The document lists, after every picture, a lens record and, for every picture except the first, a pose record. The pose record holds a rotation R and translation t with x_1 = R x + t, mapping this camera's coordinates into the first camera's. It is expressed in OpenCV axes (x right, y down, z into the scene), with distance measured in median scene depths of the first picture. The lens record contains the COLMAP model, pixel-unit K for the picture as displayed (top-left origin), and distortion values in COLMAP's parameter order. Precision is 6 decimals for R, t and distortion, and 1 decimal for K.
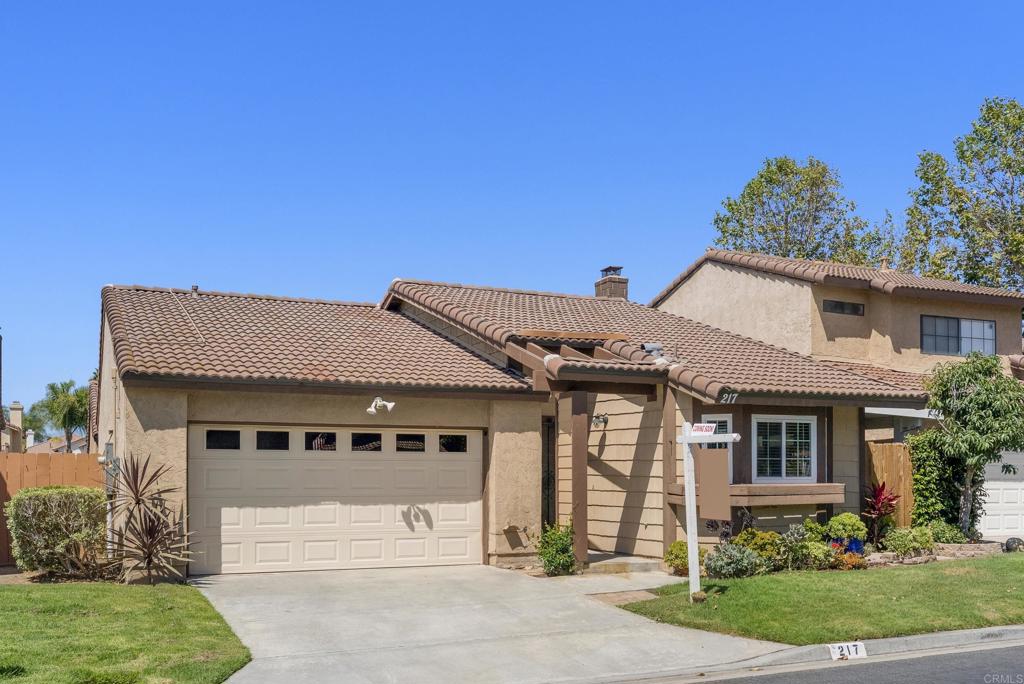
lens RADIAL K [[966.4, 0, 512.0], [0, 966.4, 342.0], [0, 0, 1]] dist [0.005621, 0.005744]
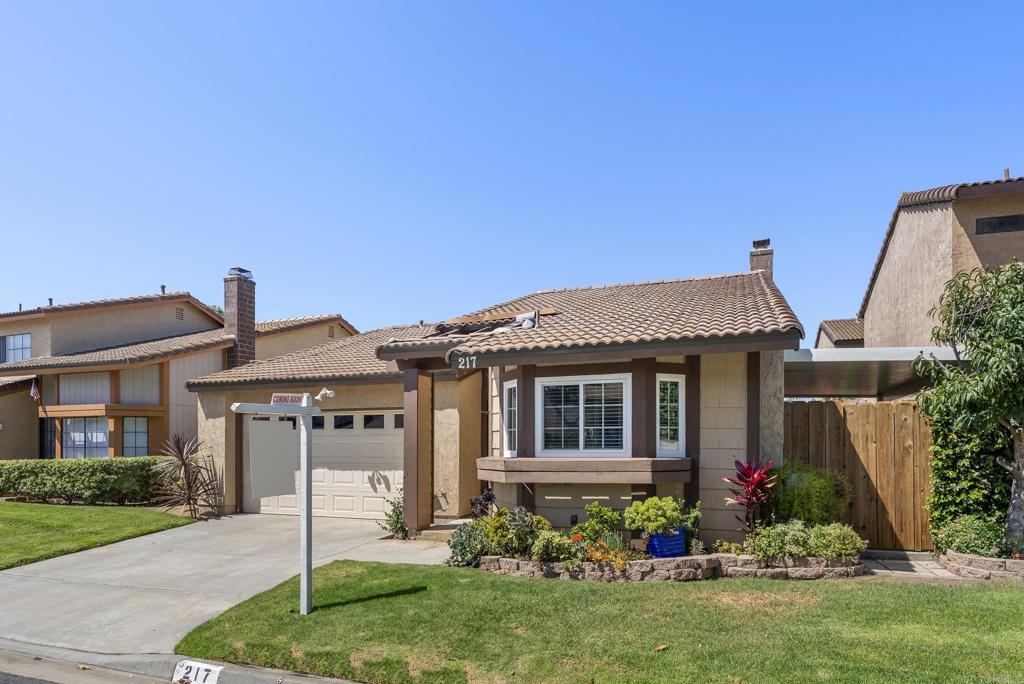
lens RADIAL K [[617.3, 0, 512.0], [0, 617.3, 390.6], [0, 0, 1]] dist [-0.003359, 0.000319]
pose [[0.701614, -0.065005, -0.709586, 0.606930], [0.100104, 0.994946, 0.007833, 0.077447], [0.705491, -0.076528, 0.704575, 0.577539]]
